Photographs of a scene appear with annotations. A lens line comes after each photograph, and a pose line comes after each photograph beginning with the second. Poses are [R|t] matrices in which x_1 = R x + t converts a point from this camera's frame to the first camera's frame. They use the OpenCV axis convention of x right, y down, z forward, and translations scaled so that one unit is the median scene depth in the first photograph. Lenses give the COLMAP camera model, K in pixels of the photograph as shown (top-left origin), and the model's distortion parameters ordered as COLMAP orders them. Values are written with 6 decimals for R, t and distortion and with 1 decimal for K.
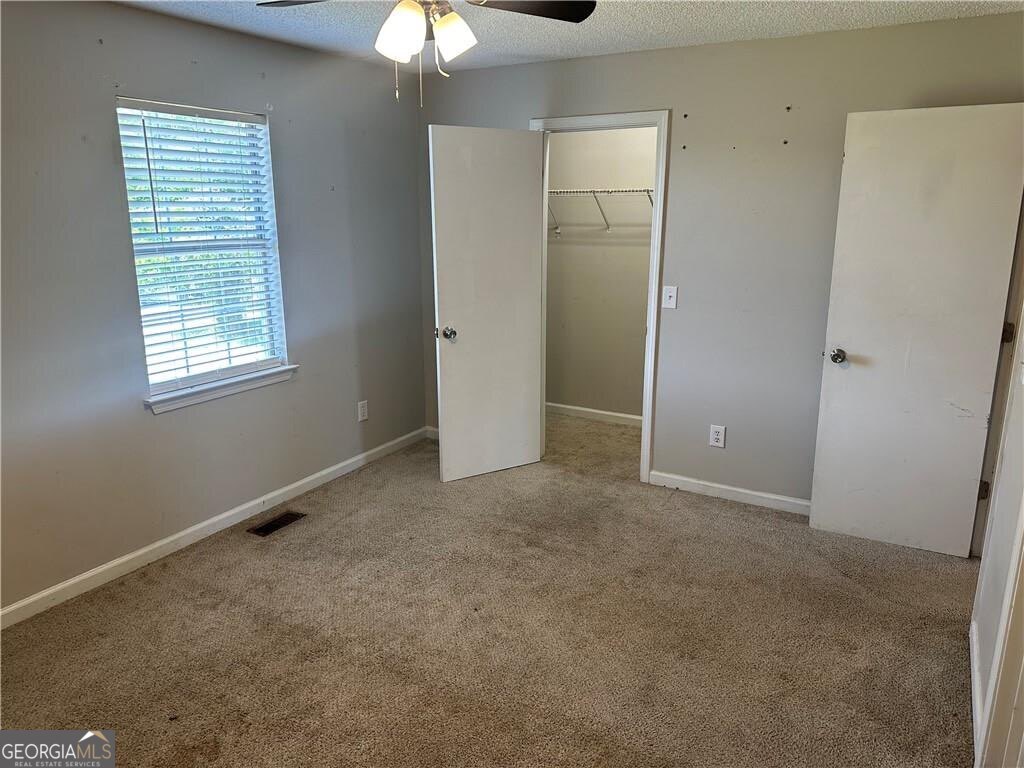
lens RADIAL K [[715.4, 0, 515.7], [0, 715.4, 377.1], [0, 0, 1]] dist [0.187483, -0.332519]
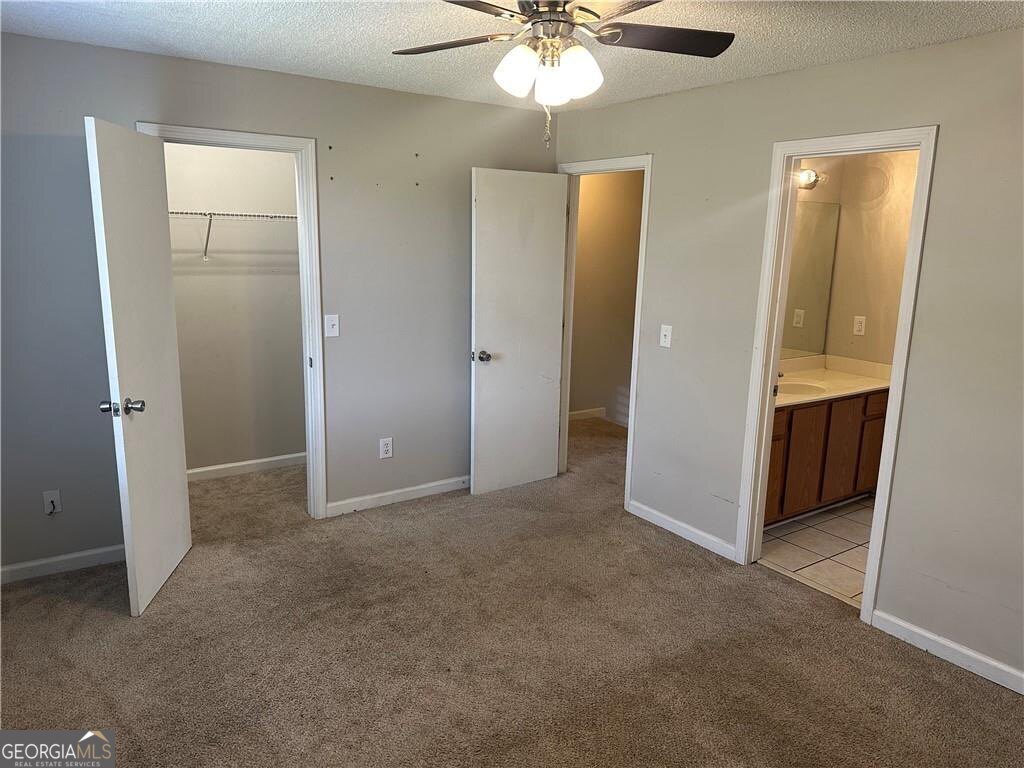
lens RADIAL K [[715.4, 0, 515.7], [0, 715.4, 377.1], [0, 0, 1]] dist [0.187483, -0.332519]
pose [[0.415829, -0.165725, 0.894216, -0.601531], [0.183874, 0.978270, 0.095798, -0.092125], [-0.890661, 0.124588, 0.437266, 0.353097]]
